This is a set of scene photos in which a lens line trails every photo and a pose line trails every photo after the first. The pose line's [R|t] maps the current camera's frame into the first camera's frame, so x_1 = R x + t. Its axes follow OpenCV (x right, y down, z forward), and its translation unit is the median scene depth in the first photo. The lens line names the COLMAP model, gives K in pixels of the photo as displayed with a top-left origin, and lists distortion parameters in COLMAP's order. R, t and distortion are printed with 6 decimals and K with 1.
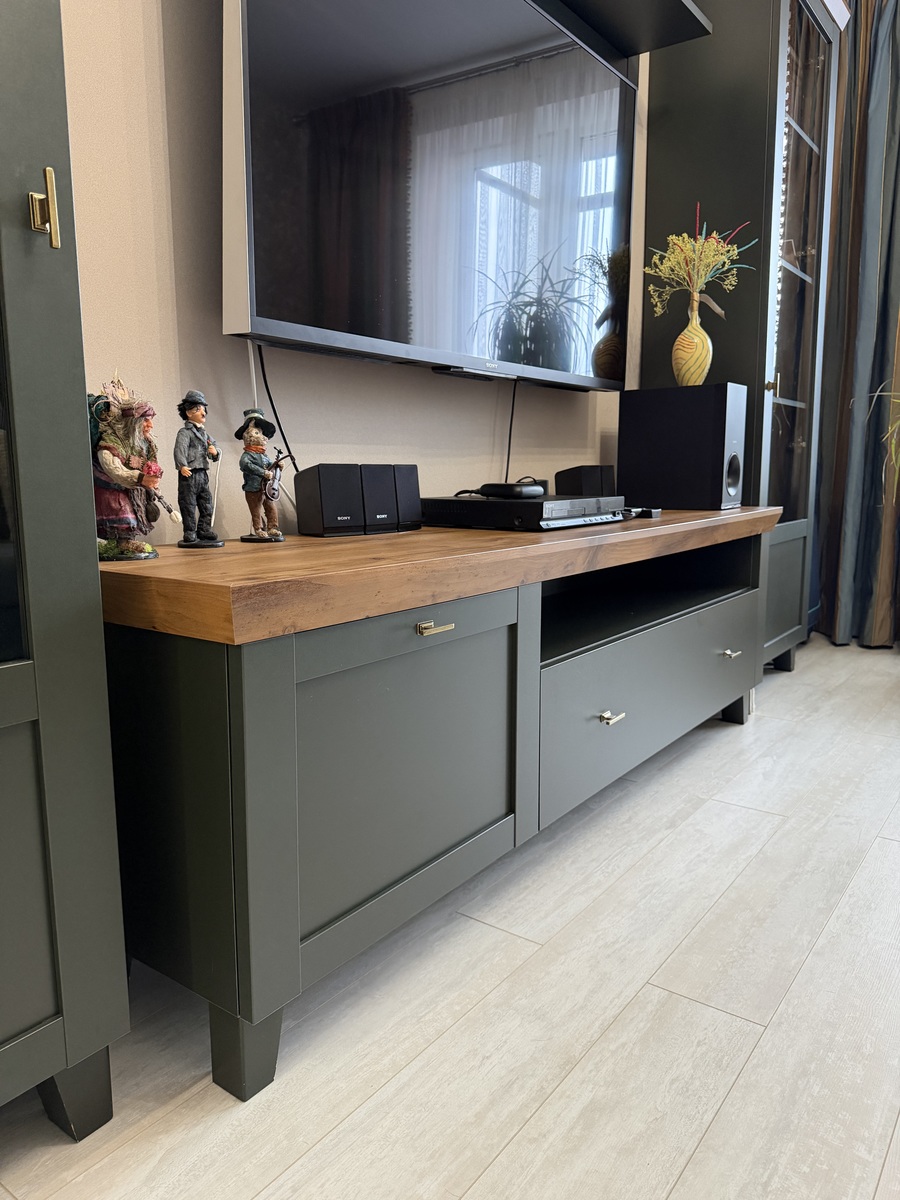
lens RADIAL K [[852.7, 0, 443.7], [0, 852.7, 597.7], [0, 0, 1]] dist [0.025707, -0.054111]
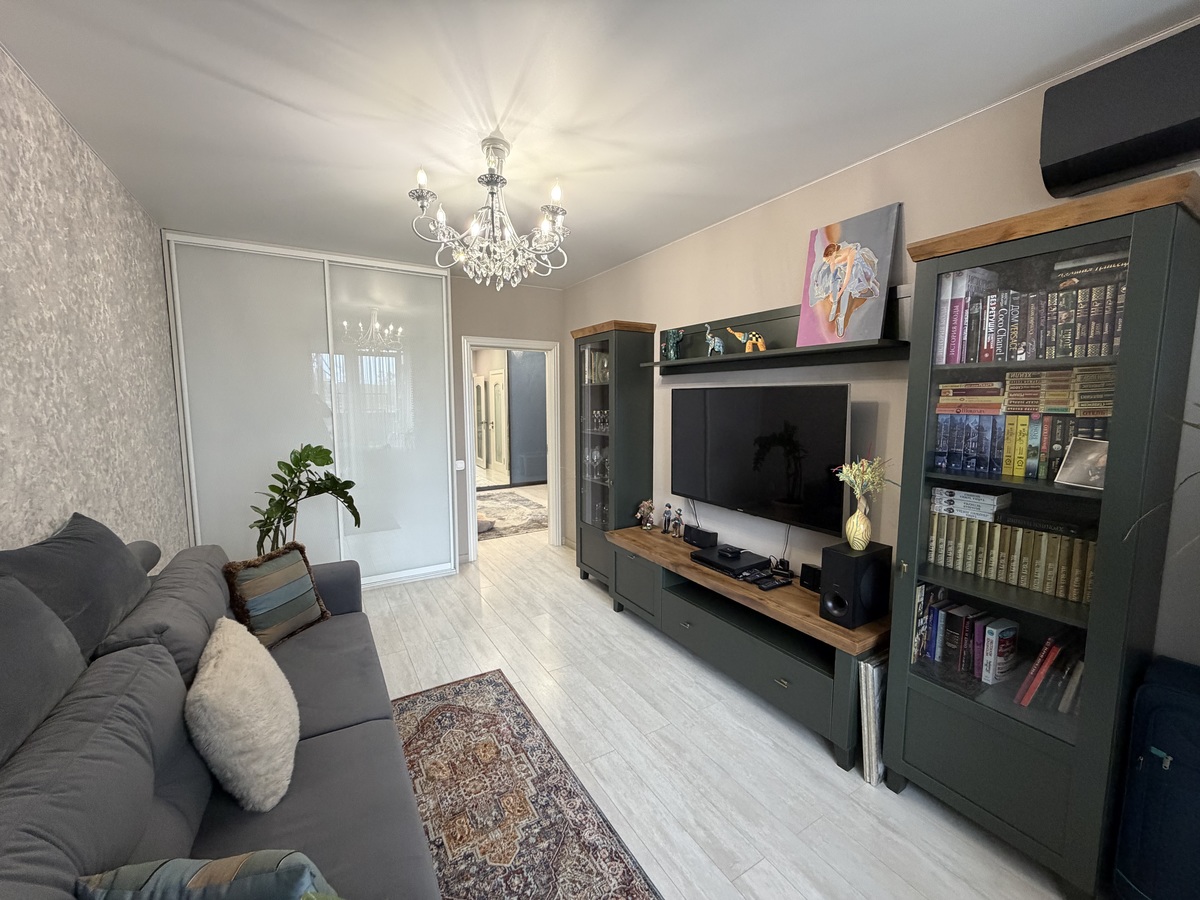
lens RADIAL K [[477.2, 0, 599.2], [0, 477.2, 450.8], [0, 0, 1]] dist [-0.001741, -0.000038]
pose [[-0.380269, 0.101668, -0.919271, 2.453640], [-0.132728, 0.977653, 0.163030, -0.962485], [0.915302, 0.184008, -0.358277, 1.589504]]
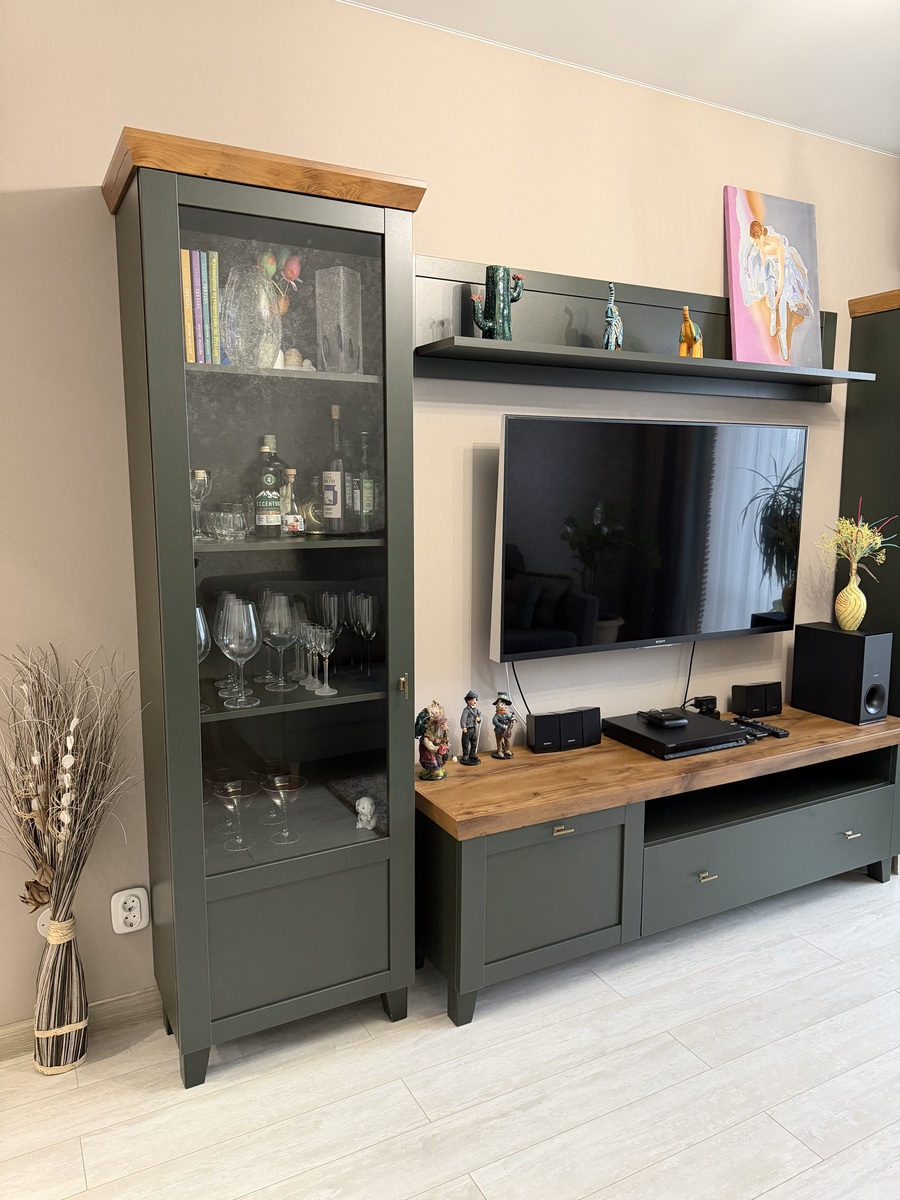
lens RADIAL K [[852.7, 0, 426.0], [0, 852.7, 593.3], [0, 0, 1]] dist [0.025707, -0.054111]
pose [[0.900403, 0.069233, -0.429512, 0.495101], [-0.074014, 0.997242, 0.005586, -0.485989], [0.428714, 0.026760, 0.903044, -0.958751]]
